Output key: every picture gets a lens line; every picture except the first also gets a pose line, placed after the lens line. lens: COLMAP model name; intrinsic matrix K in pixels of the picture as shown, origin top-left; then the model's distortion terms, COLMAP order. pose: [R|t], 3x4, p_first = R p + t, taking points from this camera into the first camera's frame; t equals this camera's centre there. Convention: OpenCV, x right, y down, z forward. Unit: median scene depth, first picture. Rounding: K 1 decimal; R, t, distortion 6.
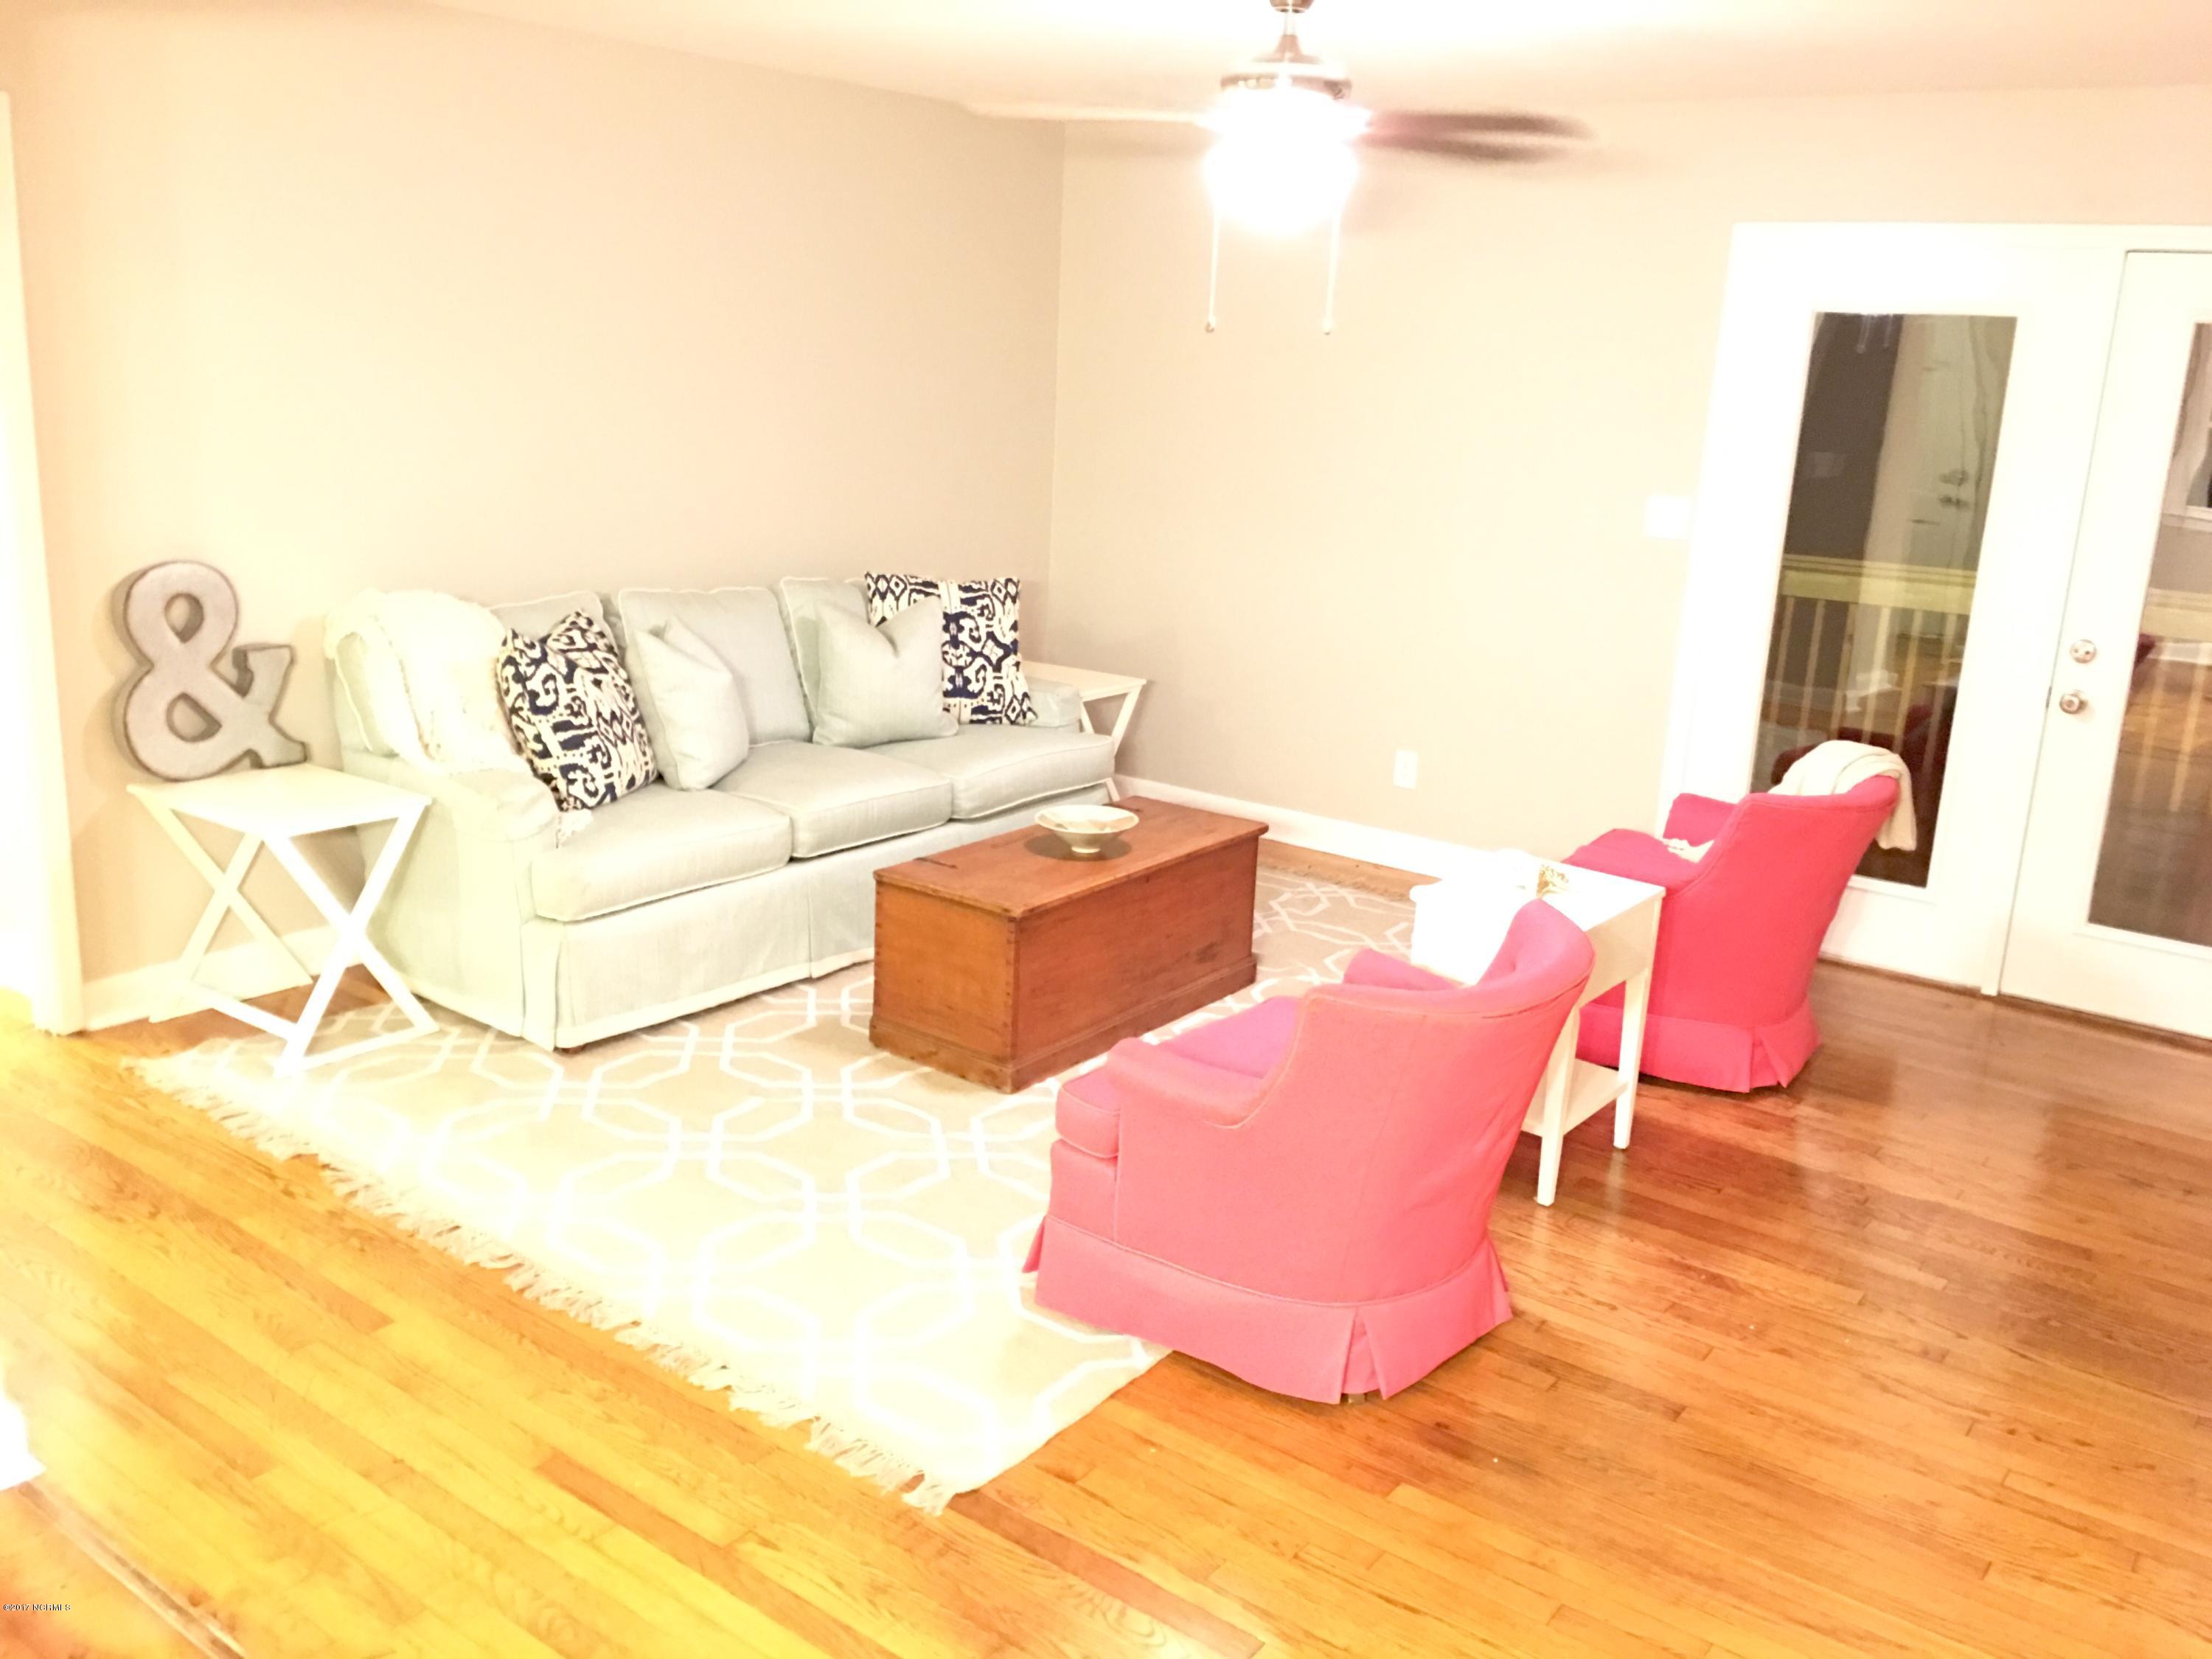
lens RADIAL K [[1876.4, 0, 1087.0], [0, 1876.4, 820.0], [0, 0, 1]] dist [0.075901, -0.107464]
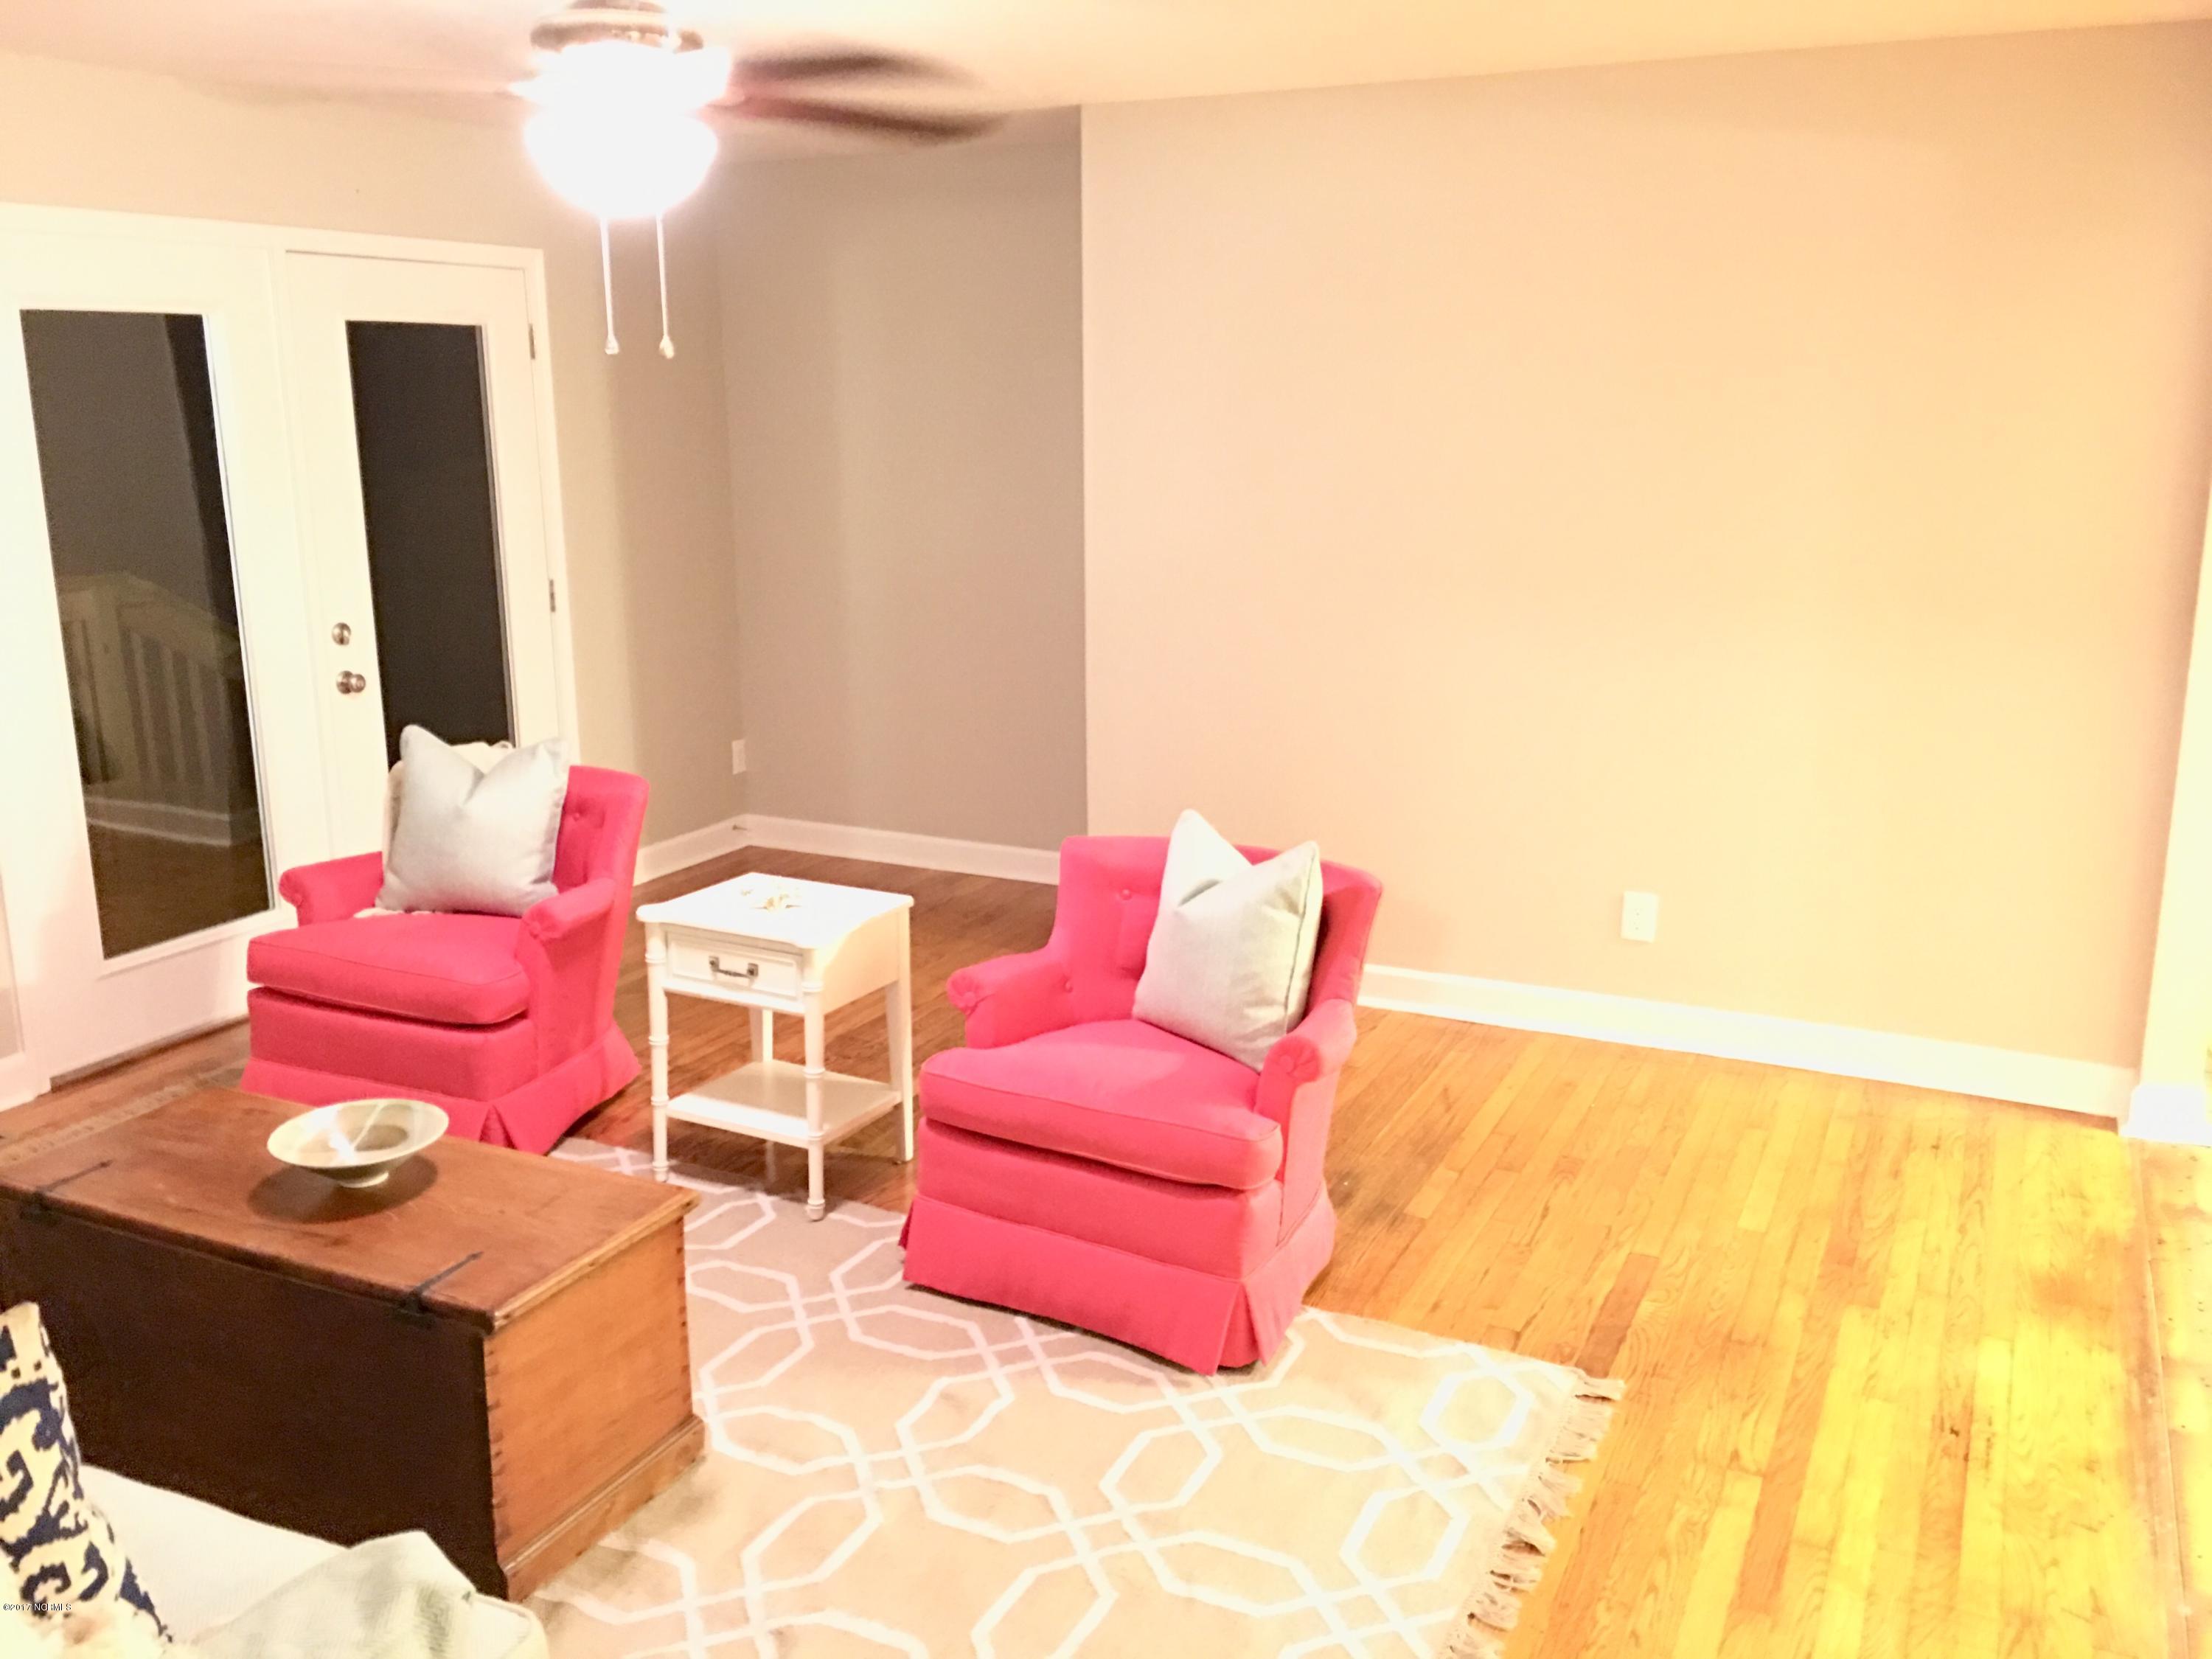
lens RADIAL K [[1876.4, 0, 1087.0], [0, 1876.4, 820.0], [0, 0, 1]] dist [0.075901, -0.107464]
pose [[-0.189778, -0.262841, 0.945991, -0.761837], [0.241139, 0.921512, 0.304415, -0.283942], [-0.951755, 0.285886, -0.111501, 0.999688]]
